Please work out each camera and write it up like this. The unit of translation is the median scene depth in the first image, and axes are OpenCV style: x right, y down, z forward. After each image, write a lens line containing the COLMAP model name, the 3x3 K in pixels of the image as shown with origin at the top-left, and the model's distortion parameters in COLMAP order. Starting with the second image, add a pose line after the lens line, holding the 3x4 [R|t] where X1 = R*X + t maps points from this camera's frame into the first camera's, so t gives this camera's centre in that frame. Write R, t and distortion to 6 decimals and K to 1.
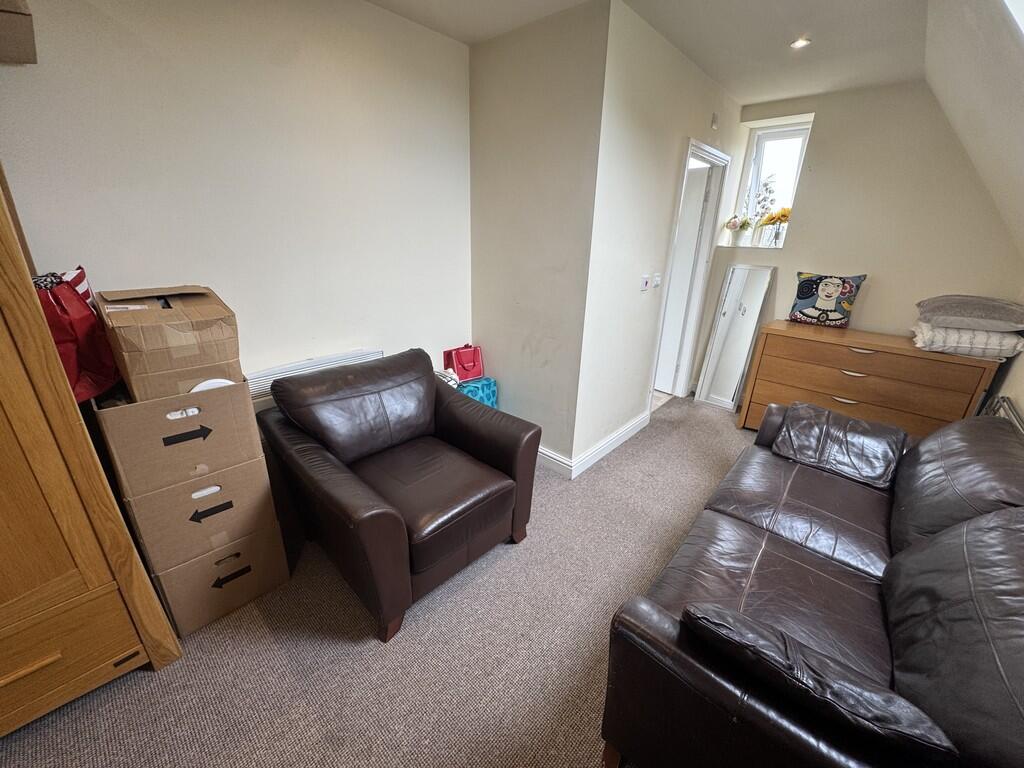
lens RADIAL K [[408.2, 0, 512.8], [0, 408.2, 383.6], [0, 0, 1]] dist [-0.001965, -0.000232]
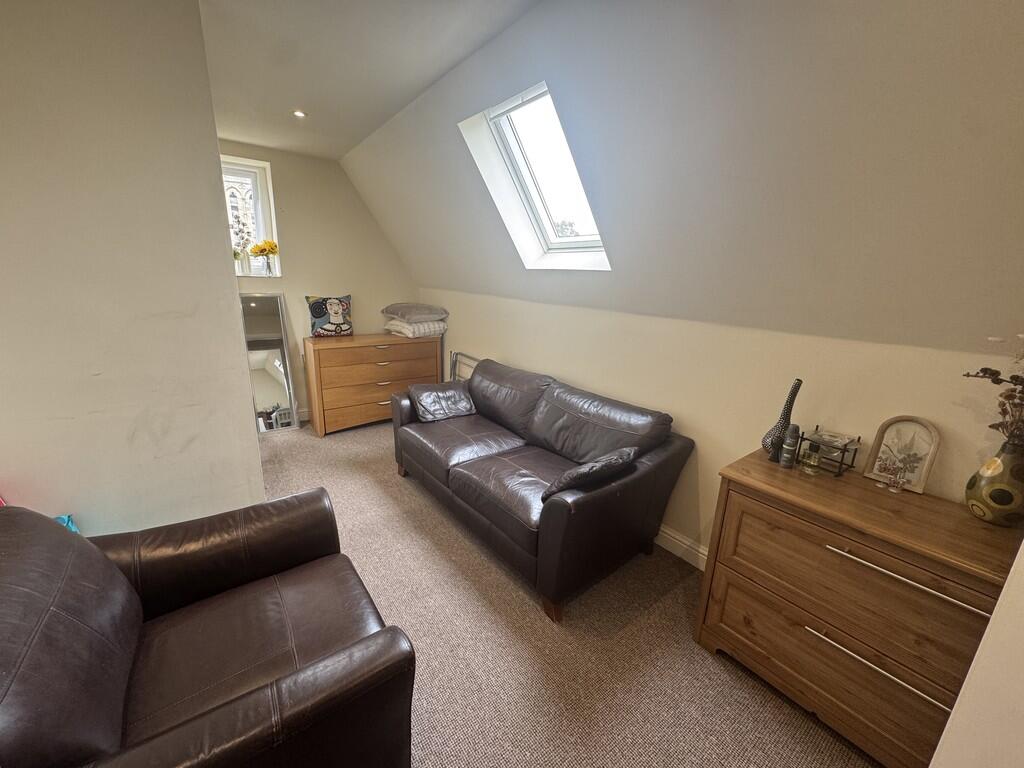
lens RADIAL K [[408.2, 0, 512.8], [0, 408.2, 383.6], [0, 0, 1]] dist [-0.001965, -0.000232]
pose [[0.188860, -0.269418, 0.944323, -0.385219], [0.316189, 0.927101, 0.201269, -0.091171], [-0.929708, 0.260573, 0.260279, 0.208476]]
